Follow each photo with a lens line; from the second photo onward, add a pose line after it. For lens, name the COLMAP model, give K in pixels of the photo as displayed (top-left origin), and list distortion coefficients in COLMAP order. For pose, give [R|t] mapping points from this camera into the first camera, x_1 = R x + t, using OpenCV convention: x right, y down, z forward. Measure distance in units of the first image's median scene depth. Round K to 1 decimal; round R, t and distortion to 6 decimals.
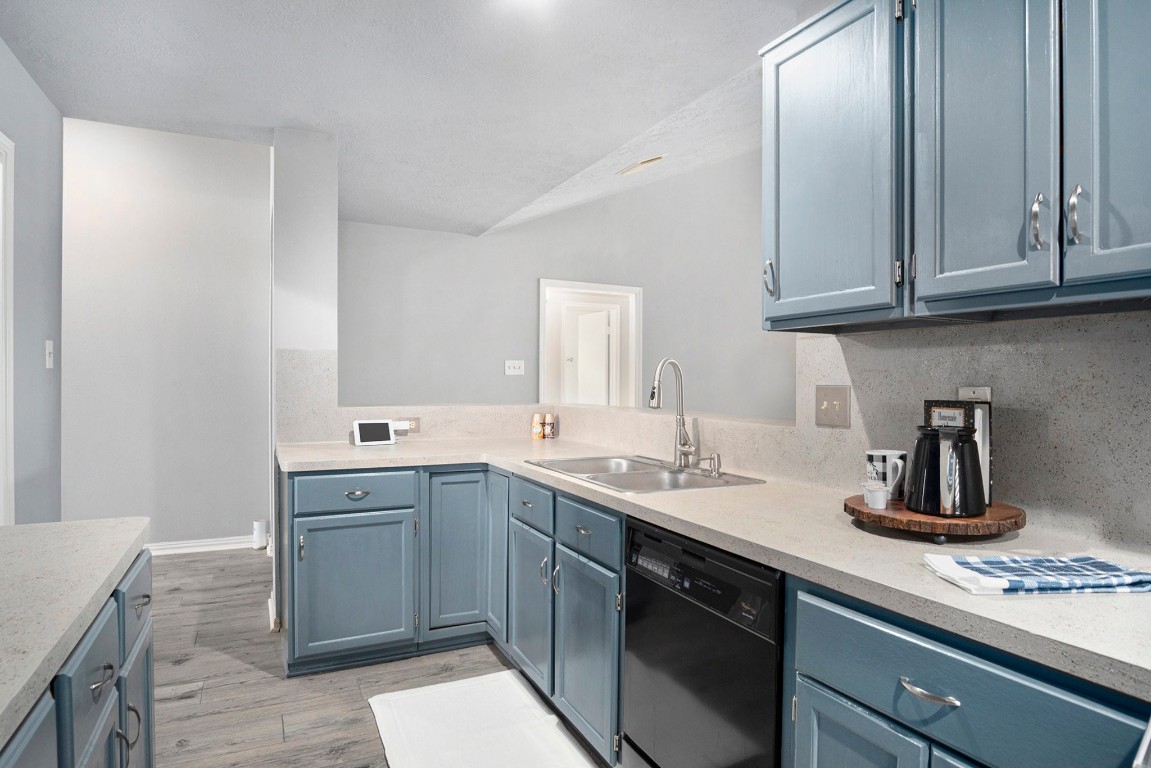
lens RADIAL K [[645.7, 0, 581.6], [0, 645.7, 375.1], [0, 0, 1]] dist [-0.025092, -0.000944]
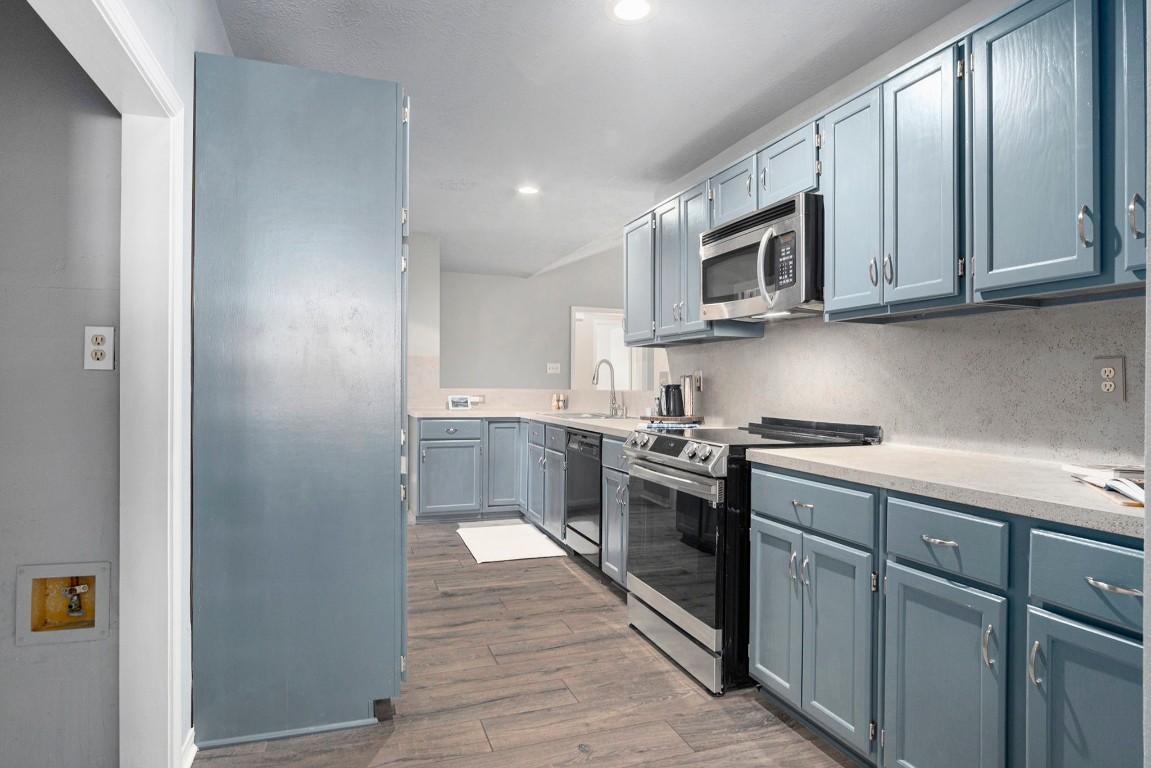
lens RADIAL K [[645.7, 0, 575.2], [0, 645.7, 377.7], [0, 0, 1]] dist [-0.025092, -0.000944]
pose [[0.991738, -0.000493, -0.128282, 0.249533], [-0.000287, 0.999982, -0.006058, 0.035221], [0.128283, 0.006045, 0.991719, -0.811769]]
